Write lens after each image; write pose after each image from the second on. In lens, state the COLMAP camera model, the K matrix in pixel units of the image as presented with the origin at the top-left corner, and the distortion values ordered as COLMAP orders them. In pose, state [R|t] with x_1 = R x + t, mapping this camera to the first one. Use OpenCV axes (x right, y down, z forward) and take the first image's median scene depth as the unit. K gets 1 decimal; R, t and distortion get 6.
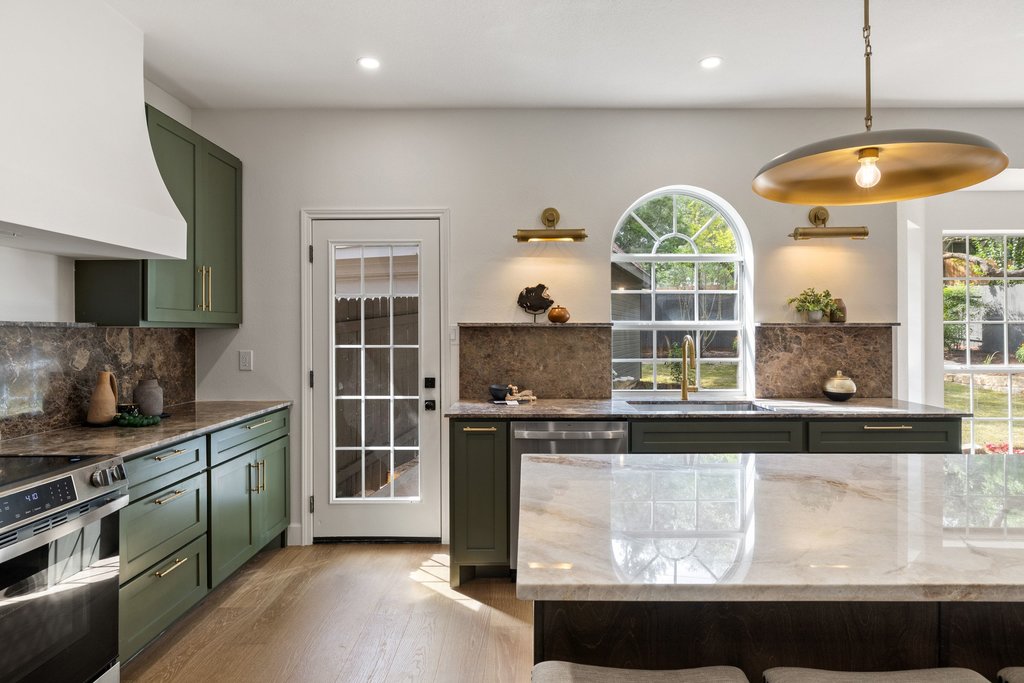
lens RADIAL K [[558.0, 0, 525.4], [0, 558.0, 331.3], [0, 0, 1]] dist [0.000154, 0.000343]
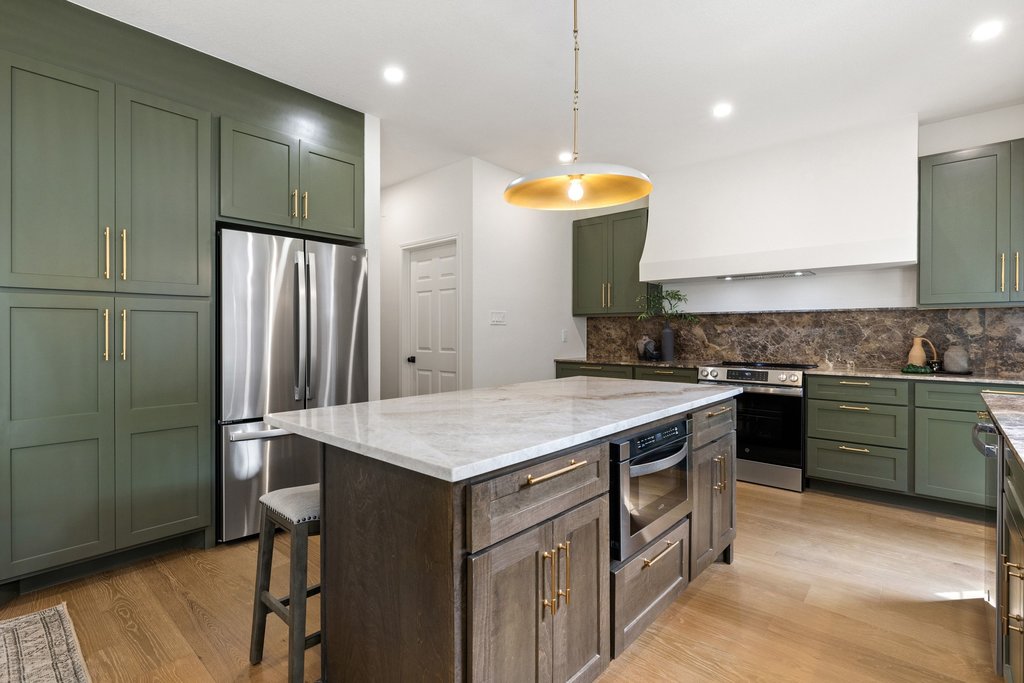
lens RADIAL K [[480.0, 0, 509.4], [0, 480.0, 336.5], [0, 0, 1]] dist [-0.001220, -0.000111]
pose [[-0.664605, 0.009160, -0.747139, 0.776956], [0.001963, 0.999943, 0.010513, 0.040366], [0.747192, 0.005520, -0.664585, 0.792903]]
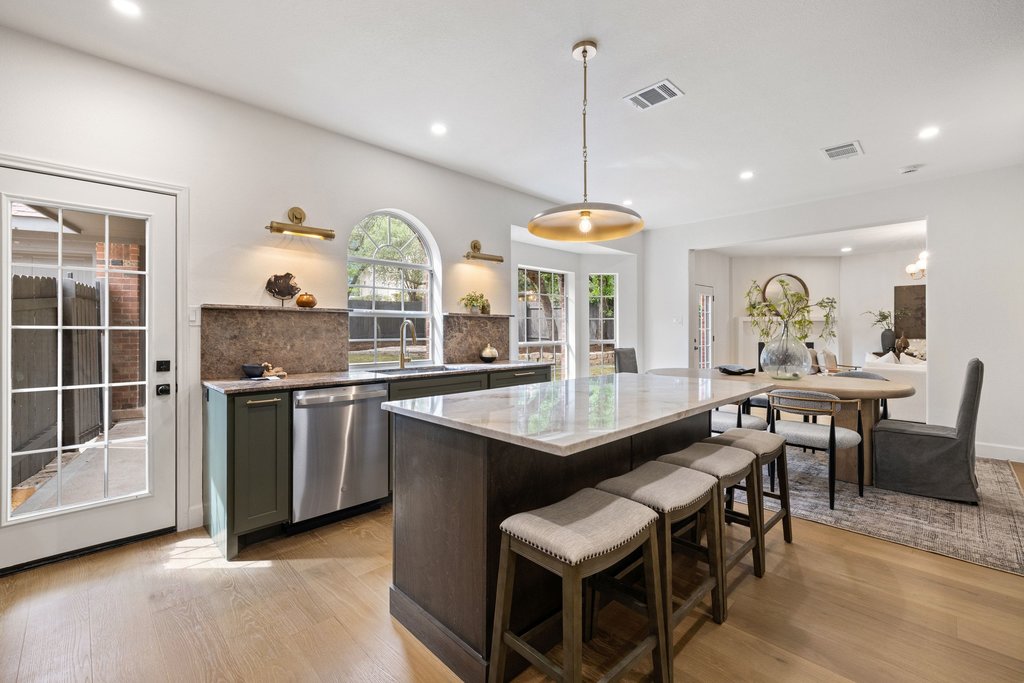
lens RADIAL K [[435.1, 0, 505.7], [0, 435.1, 331.0], [0, 0, 1]] dist [0.000590, 0.000183]
pose [[0.715635, 0.000849, 0.698474, -0.277894], [0.001030, 0.999997, -0.002271, 0.035971], [-0.698474, 0.002345, 0.715632, 0.064652]]
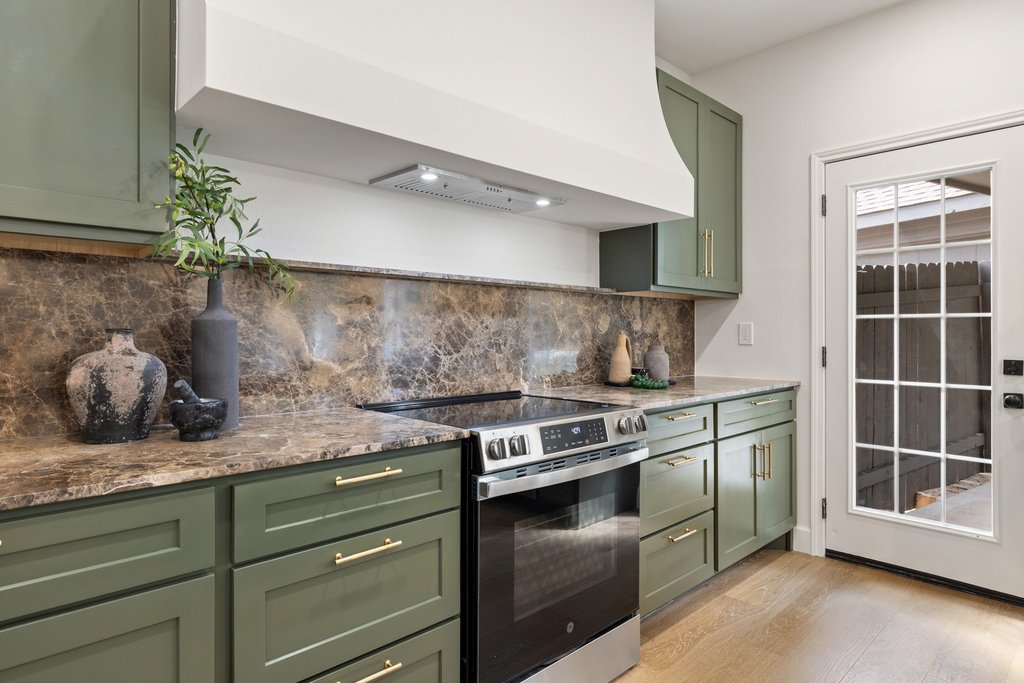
lens RADIAL K [[584.5, 0, 505.7], [0, 584.5, 333.1], [0, 0, 1]] dist [0.003461, 0.001156]
pose [[0.684979, 0.002652, -0.728558, -0.076522], [-0.001677, 0.999996, 0.002063, 0.051160], [0.728561, -0.000191, 0.684981, 0.064418]]
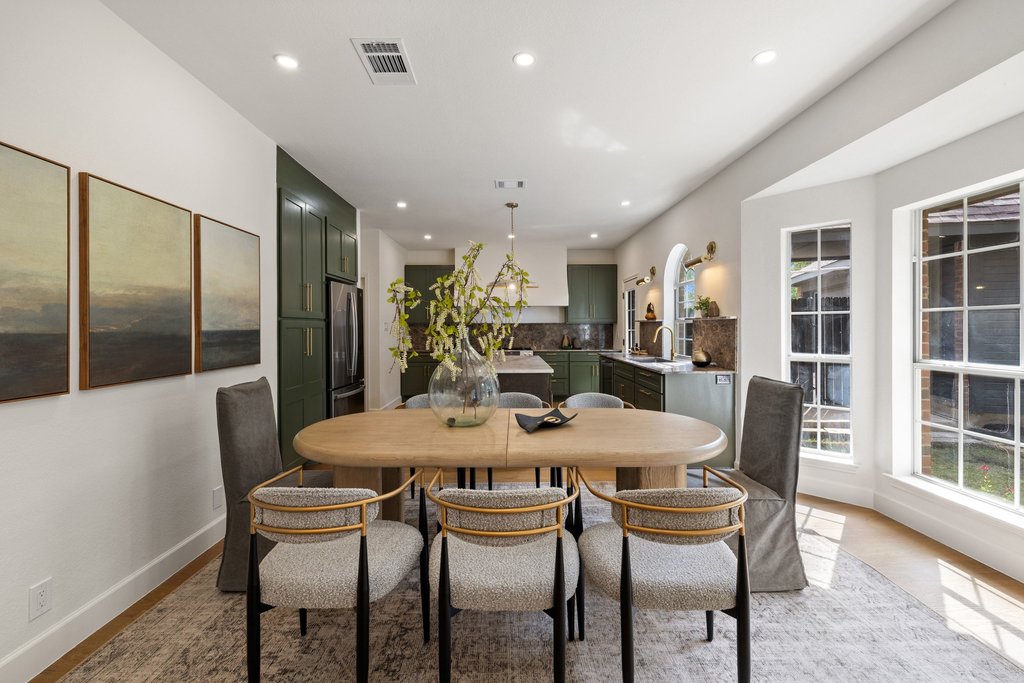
lens RADIAL K [[435.1, 0, 505.7], [0, 435.1, 331.0], [0, 0, 1]] dist [0.000590, 0.000183]
pose [[0.000734, 0.010964, -0.999940, 1.764603], [0.003391, 0.999934, 0.010967, 0.006274], [0.999994, -0.003399, 0.000697, 0.438965]]
